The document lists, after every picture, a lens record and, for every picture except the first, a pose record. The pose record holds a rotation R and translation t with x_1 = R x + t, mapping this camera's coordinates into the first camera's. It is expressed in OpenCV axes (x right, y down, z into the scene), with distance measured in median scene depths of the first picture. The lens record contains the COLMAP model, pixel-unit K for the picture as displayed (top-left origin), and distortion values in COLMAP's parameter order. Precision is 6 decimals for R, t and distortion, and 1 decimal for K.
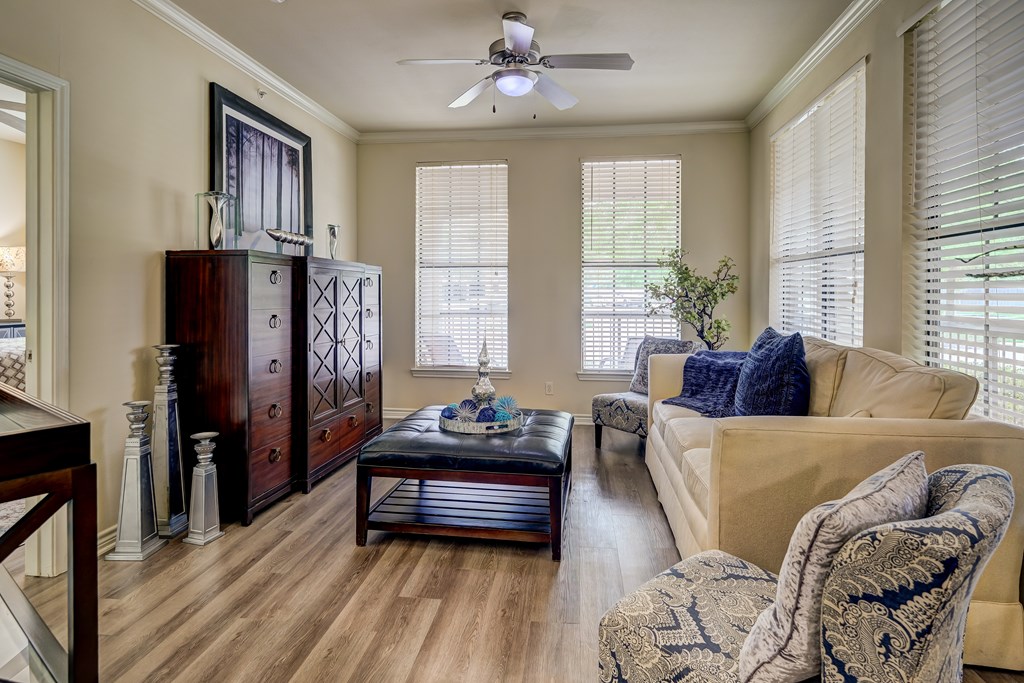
lens RADIAL K [[547.9, 0, 512.9], [0, 547.9, 295.1], [0, 0, 1]] dist [0.000430, 0.000404]
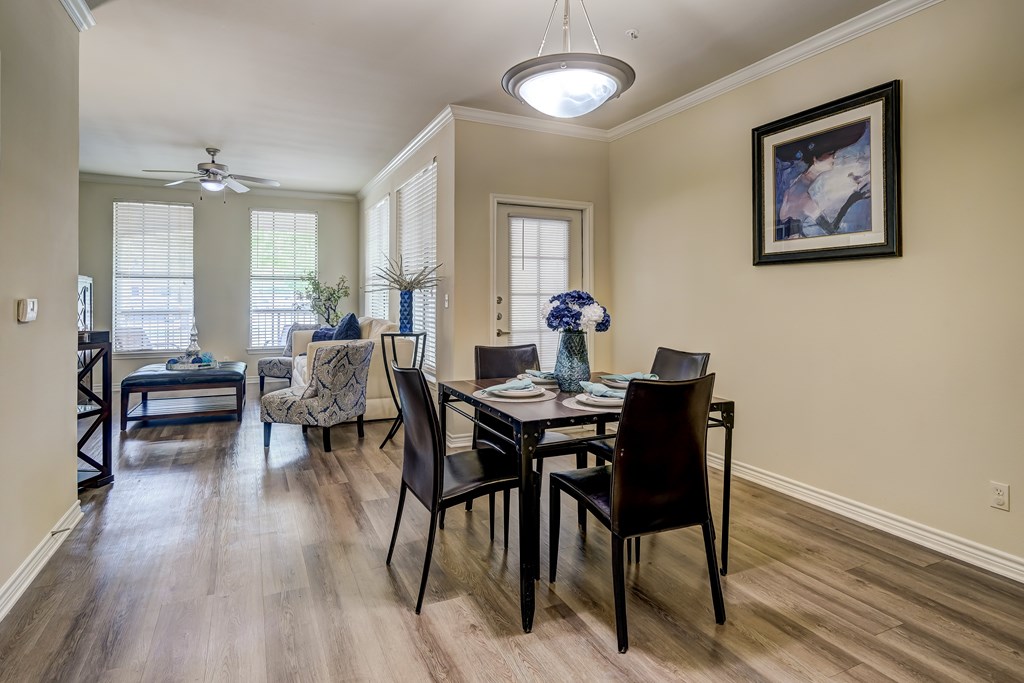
lens RADIAL K [[547.9, 0, 513.3], [0, 547.9, 295.9], [0, 0, 1]] dist [0.000430, 0.000404]
pose [[0.836059, 0.001907, 0.548635, -0.107287], [0.001991, 0.999977, -0.006511, 0.006088], [-0.548635, 0.006536, 0.836036, -0.731723]]
